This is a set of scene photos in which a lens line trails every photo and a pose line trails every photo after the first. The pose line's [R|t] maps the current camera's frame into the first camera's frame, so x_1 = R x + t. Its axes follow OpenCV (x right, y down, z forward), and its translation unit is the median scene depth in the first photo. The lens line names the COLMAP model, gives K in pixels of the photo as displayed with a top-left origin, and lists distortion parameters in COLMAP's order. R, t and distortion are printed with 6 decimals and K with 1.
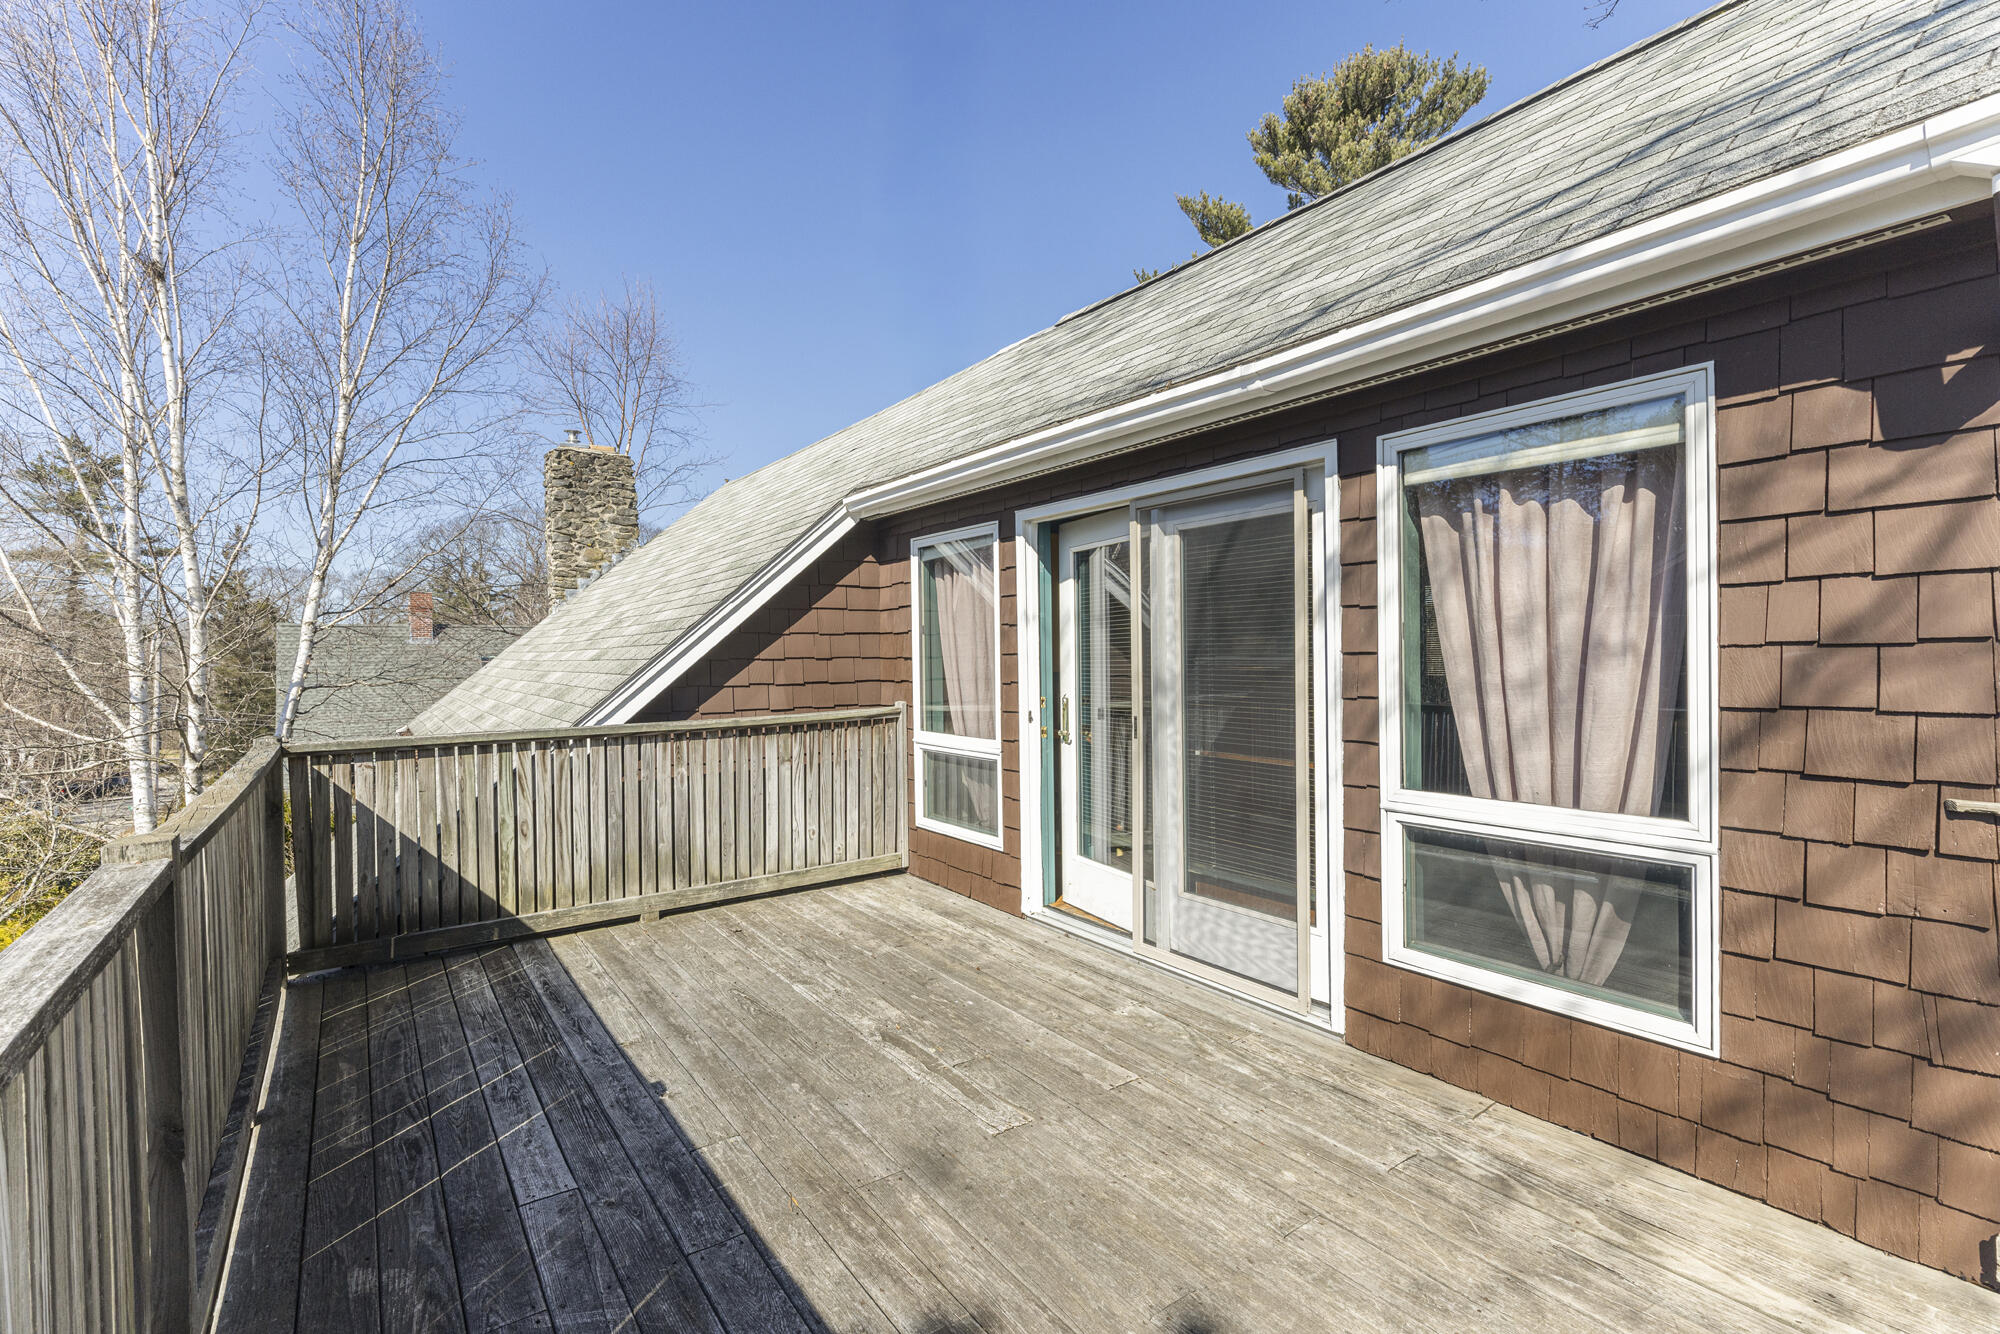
lens RADIAL K [[907.7, 0, 998.7], [0, 907.7, 667.0], [0, 0, 1]] dist [0.001115, -0.000111]
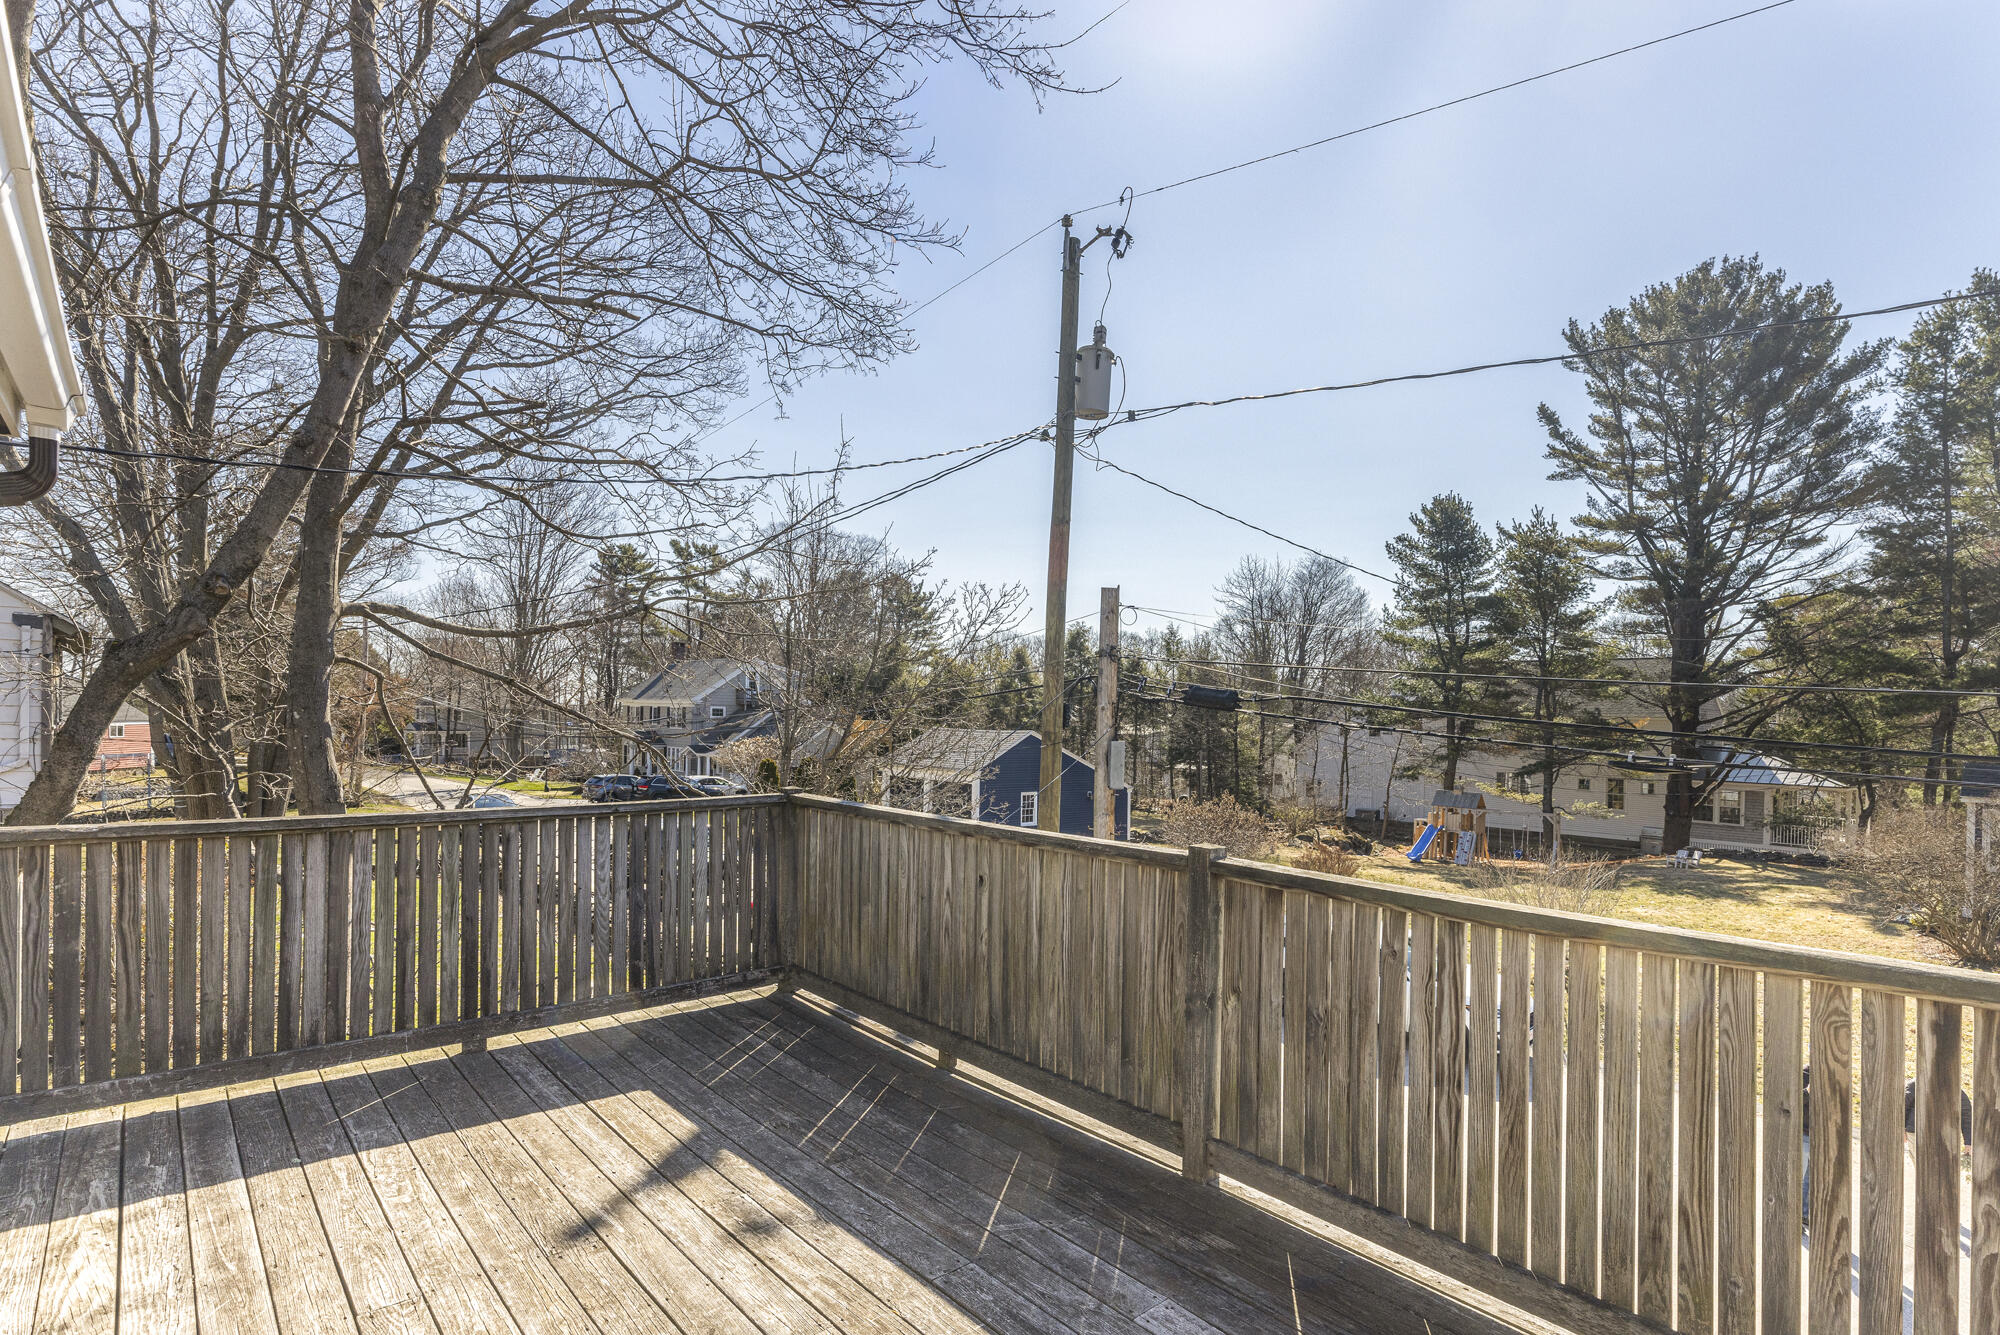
lens RADIAL K [[971.5, 0, 1006.8], [0, 971.5, 716.5], [0, 0, 1]] dist [0.001032, 0.000034]
pose [[-0.994954, -0.005528, -0.100183, -0.126565], [-0.006450, 0.999940, 0.008880, -0.035570], [0.100128, 0.009481, -0.994929, 1.108358]]
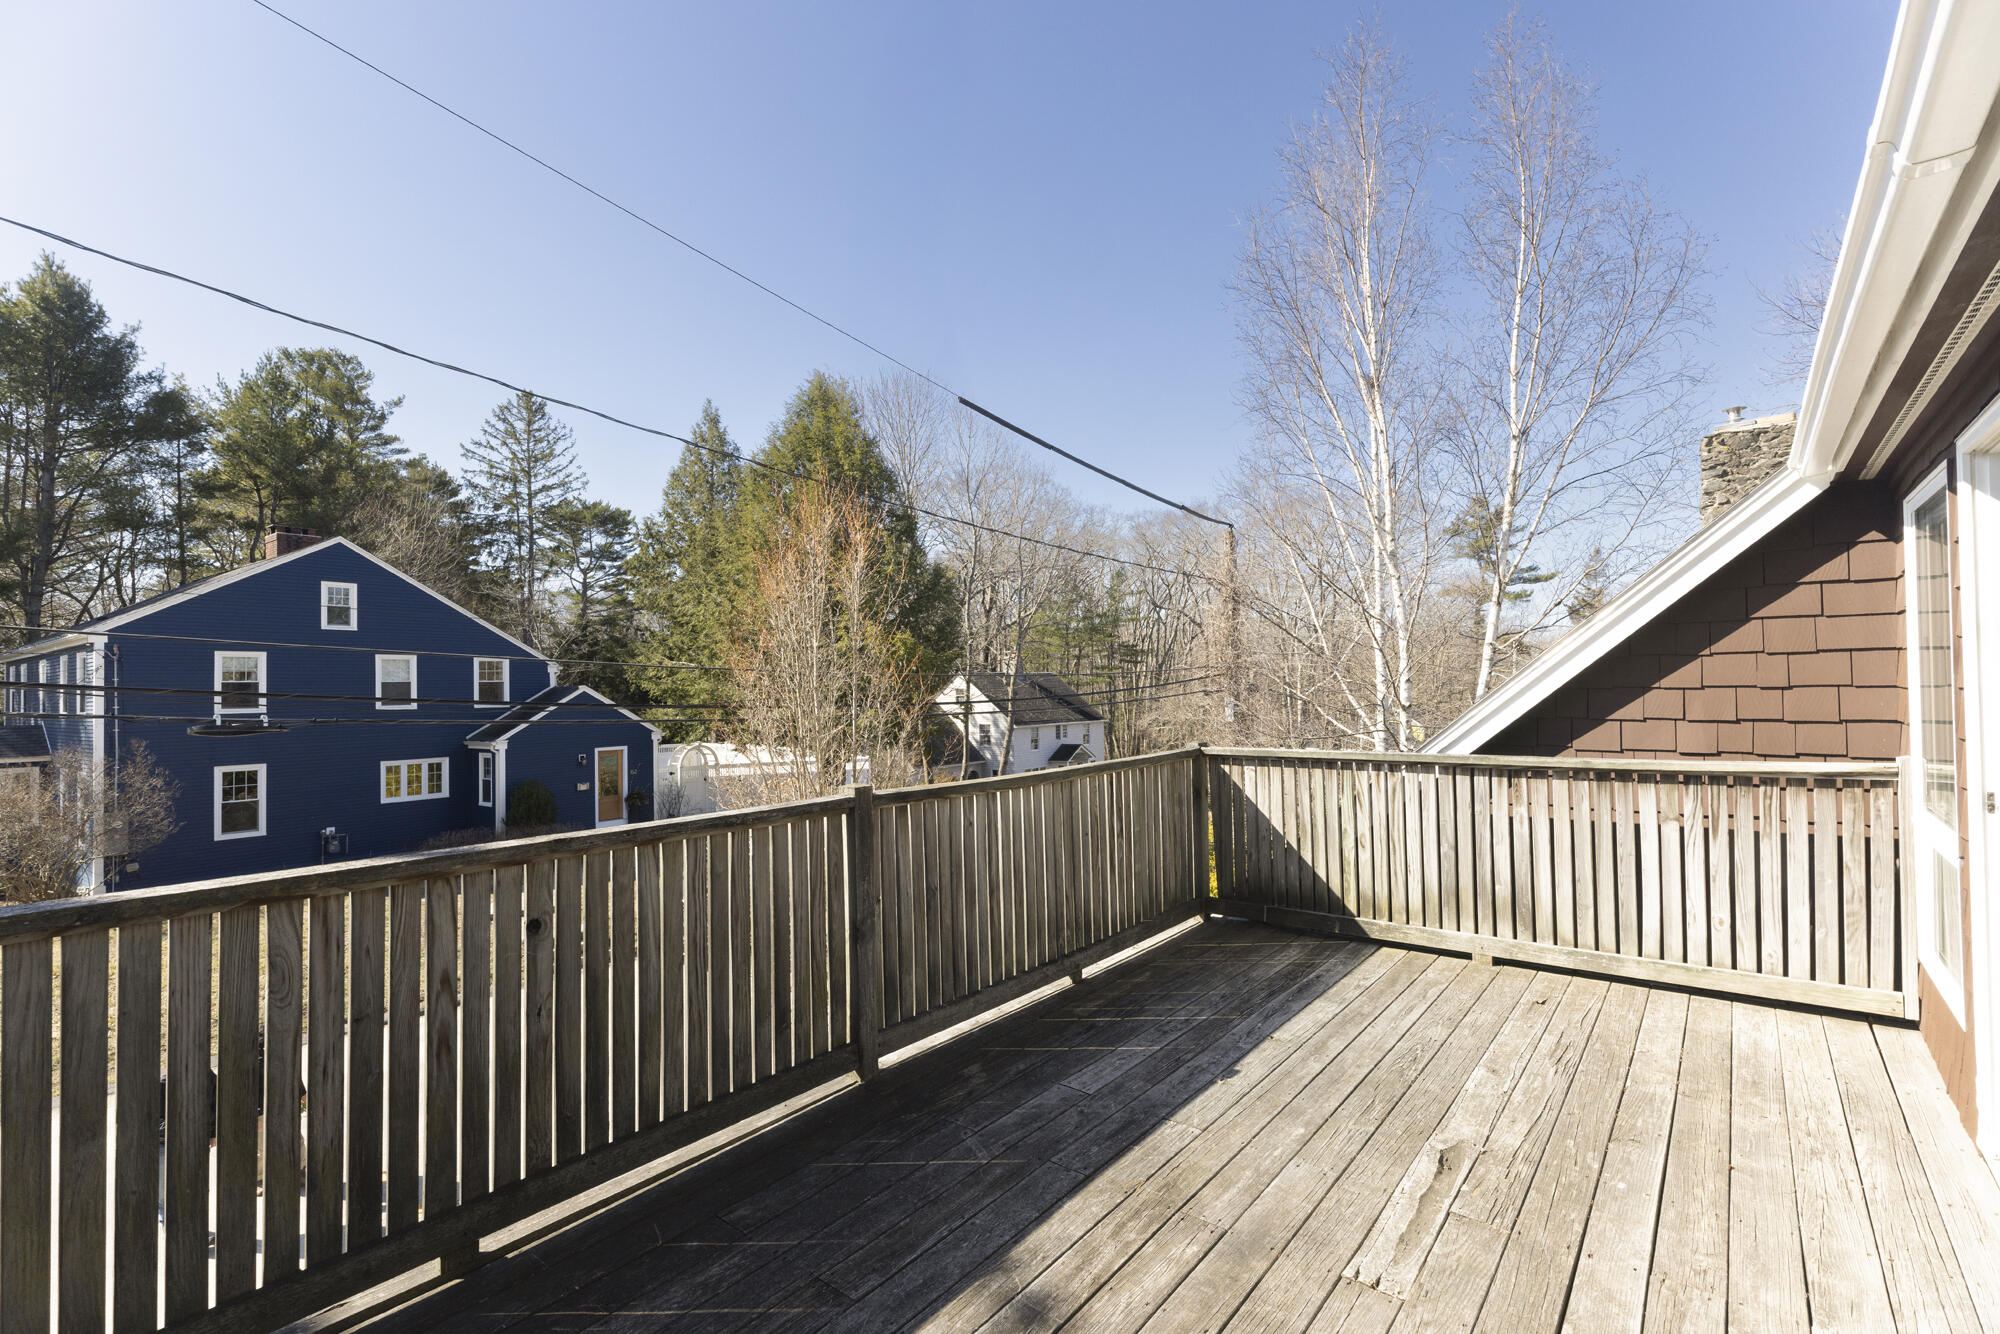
lens RADIAL K [[907.7, 0, 998.7], [0, 907.7, 667.0], [0, 0, 1]] dist [0.001115, -0.000111]
pose [[0.262536, -0.008594, -0.964884, 0.445352], [0.000163, 0.999961, -0.008862, -0.025108], [0.964922, 0.002169, 0.262527, 0.287862]]
